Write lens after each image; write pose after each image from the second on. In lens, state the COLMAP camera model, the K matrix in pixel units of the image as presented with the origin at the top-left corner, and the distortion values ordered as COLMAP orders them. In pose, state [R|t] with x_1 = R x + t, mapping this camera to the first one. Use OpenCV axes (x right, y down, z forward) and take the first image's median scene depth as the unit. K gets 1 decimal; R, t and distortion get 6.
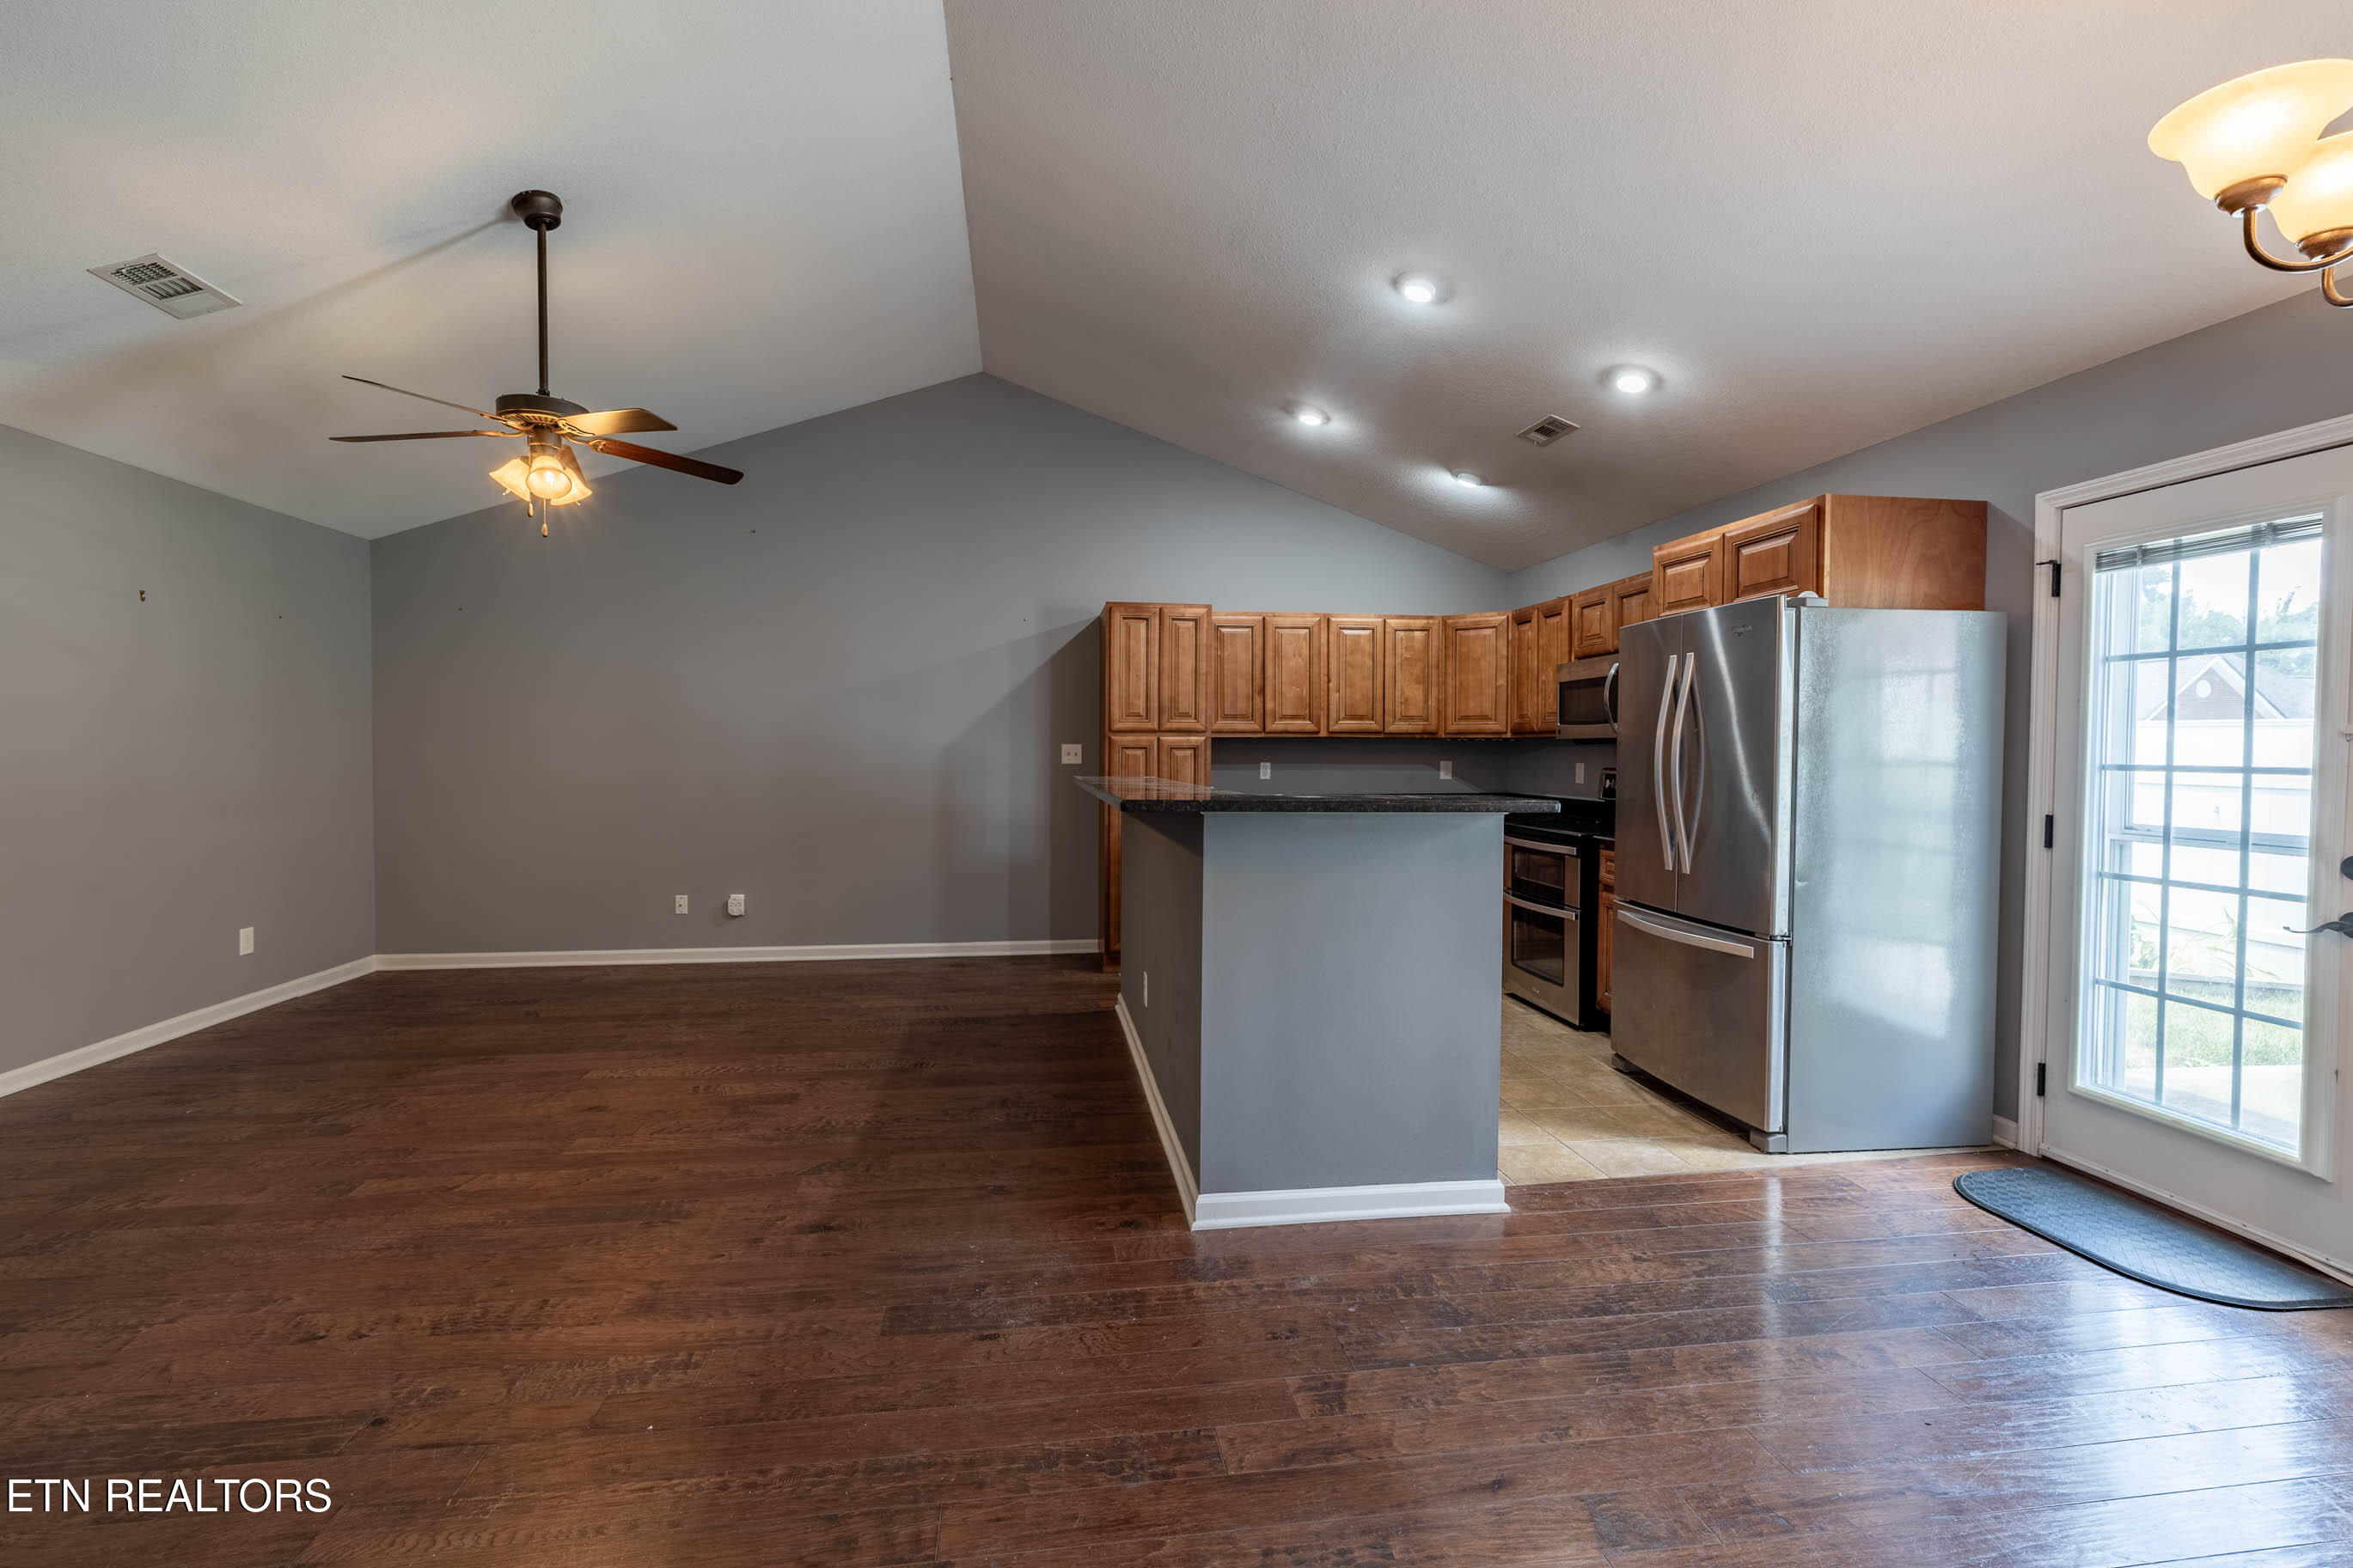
lens RADIAL K [[1007.2, 0, 1158.3], [0, 1007.2, 773.7], [0, 0, 1]] dist [-0.000290, -0.000511]
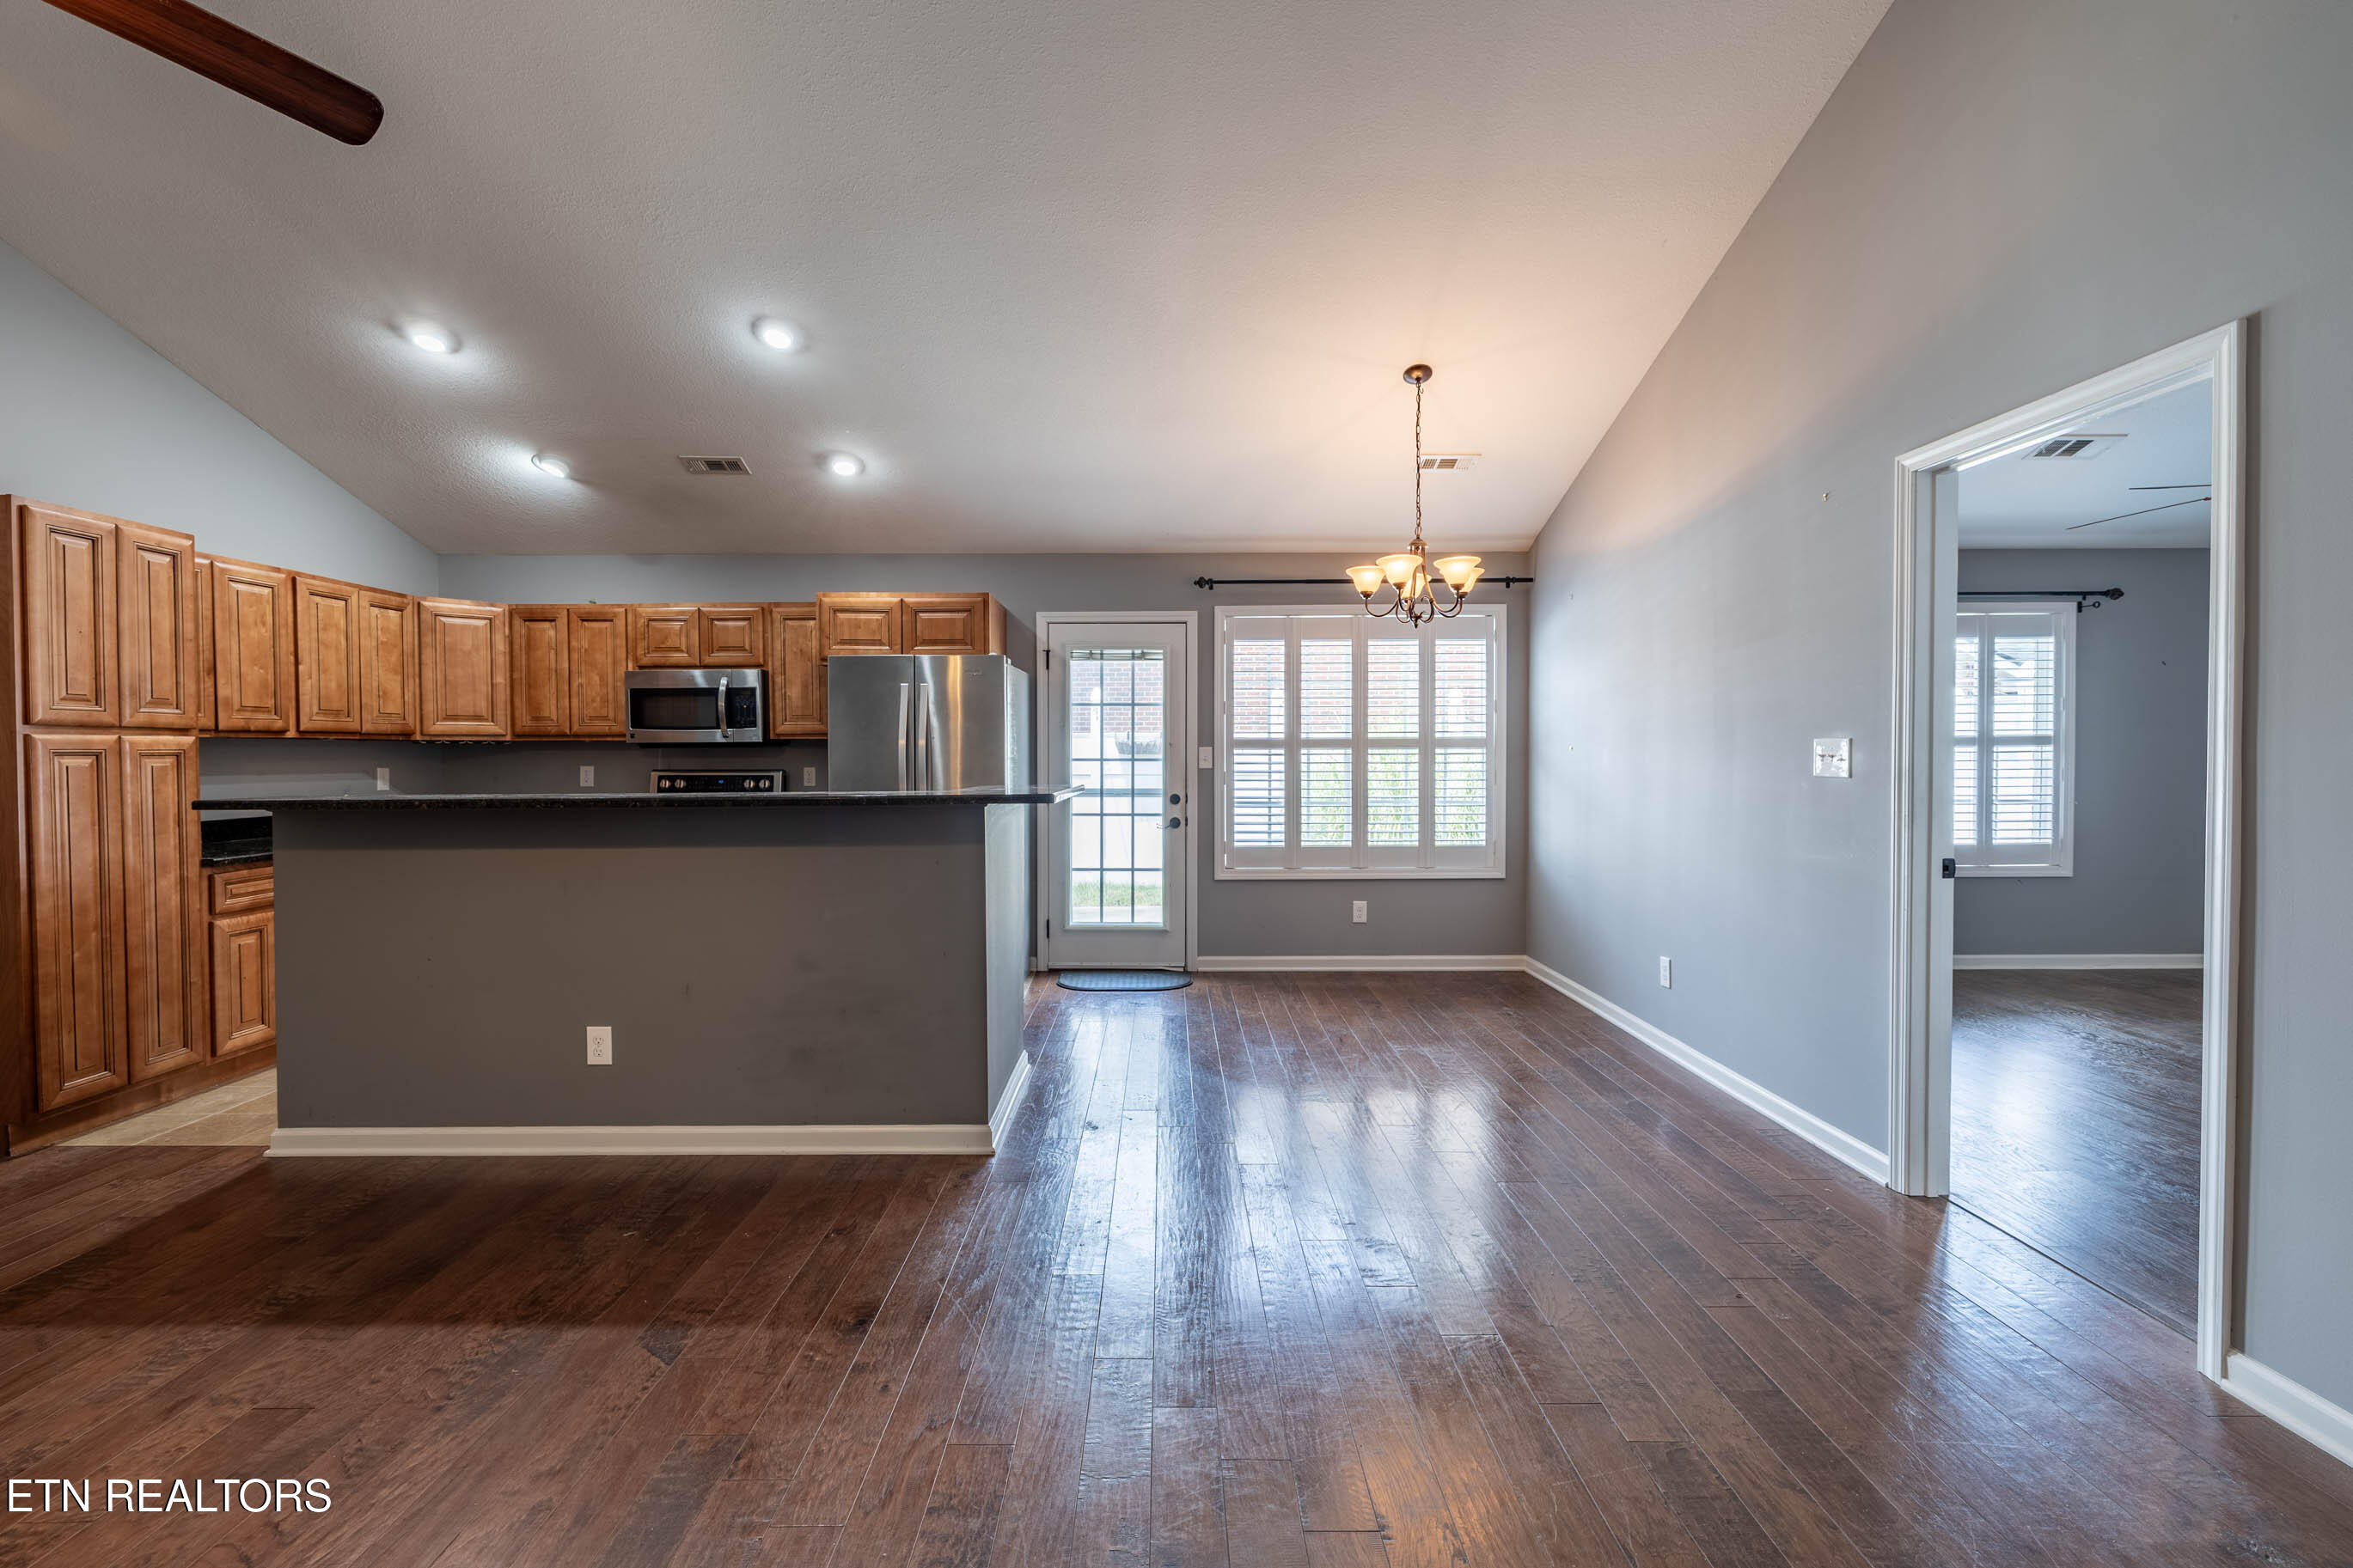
lens RADIAL K [[1026.4, 0, 1163.3], [0, 1026.4, 772.3], [0, 0, 1]] dist [-0.000641, -0.000175]
pose [[0.134193, -0.024056, 0.990663, -0.640517], [0.027619, 0.999408, 0.020527, -0.011923], [-0.990570, 0.024607, 0.134778, 0.349965]]
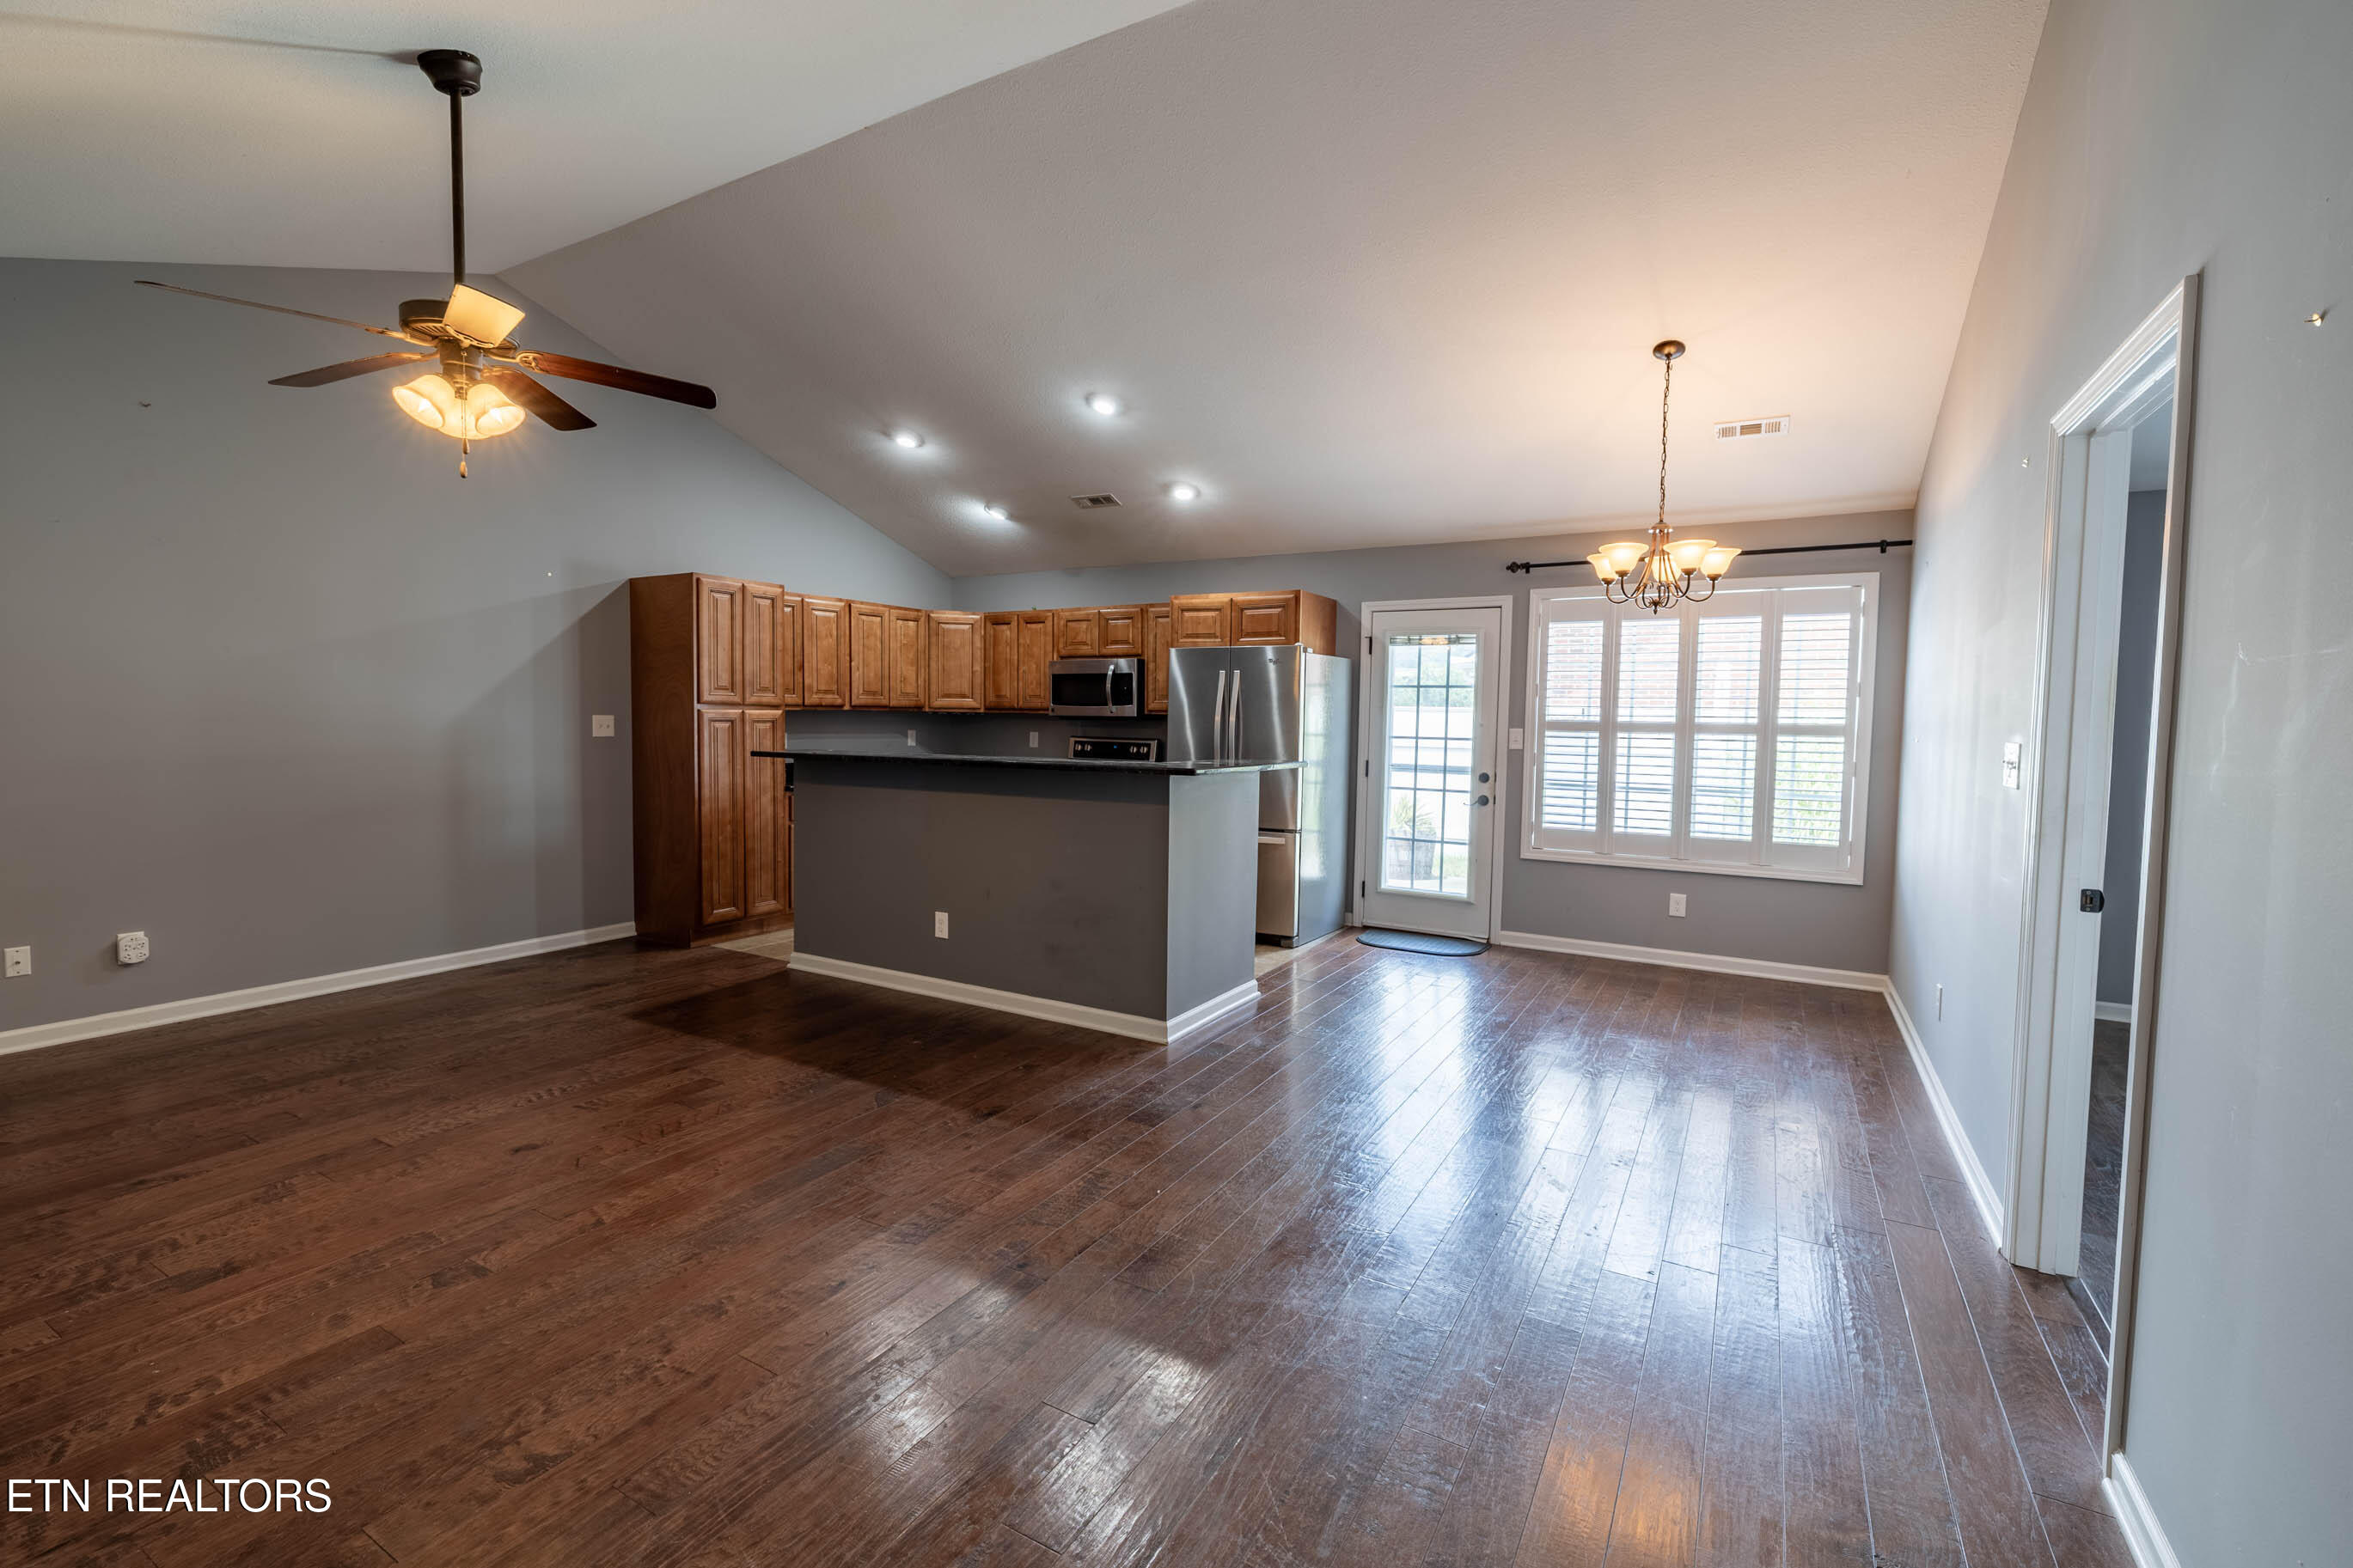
lens RADIAL K [[1026.4, 0, 1163.3], [0, 1026.4, 772.3], [0, 0, 1]] dist [-0.000641, -0.000175]
pose [[0.618554, -0.039033, 0.784773, -0.672291], [0.006416, 0.998983, 0.044630, -0.020822], [-0.785716, -0.022571, 0.618175, 0.019891]]
